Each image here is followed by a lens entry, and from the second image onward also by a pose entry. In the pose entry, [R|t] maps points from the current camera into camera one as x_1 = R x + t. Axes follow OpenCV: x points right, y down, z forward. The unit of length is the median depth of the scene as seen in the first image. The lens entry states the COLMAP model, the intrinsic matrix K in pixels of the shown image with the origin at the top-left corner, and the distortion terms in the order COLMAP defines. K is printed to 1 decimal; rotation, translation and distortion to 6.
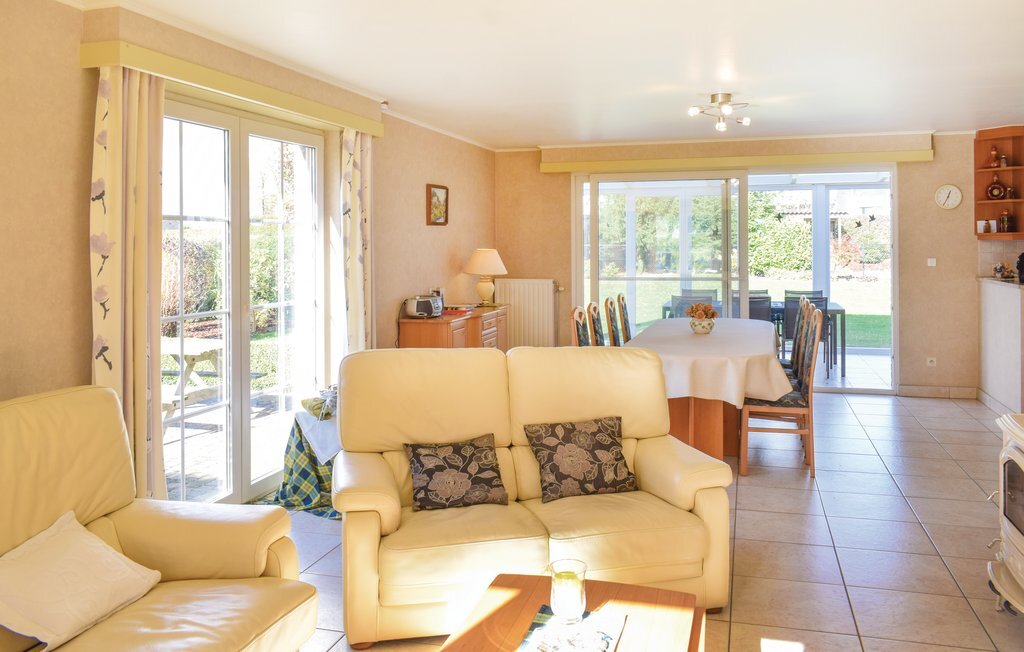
lens RADIAL K [[819.3, 0, 497.6], [0, 819.3, 239.6], [0, 0, 1]] dist [-0.009650, -0.001554]
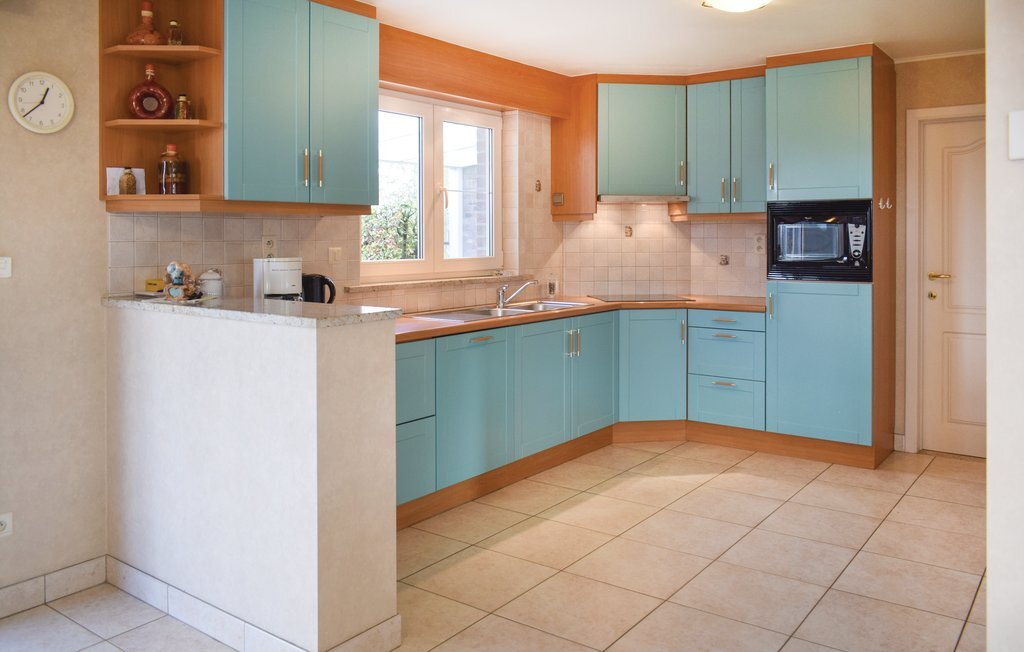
lens RADIAL K [[819.3, 0, 497.6], [0, 819.3, 239.6], [0, 0, 1]] dist [-0.009650, -0.001554]
pose [[0.352890, 0.003082, 0.935660, 0.242624], [-0.000704, 0.999995, -0.003028, 0.015331], [-0.935665, 0.000410, 0.352890, 0.616238]]
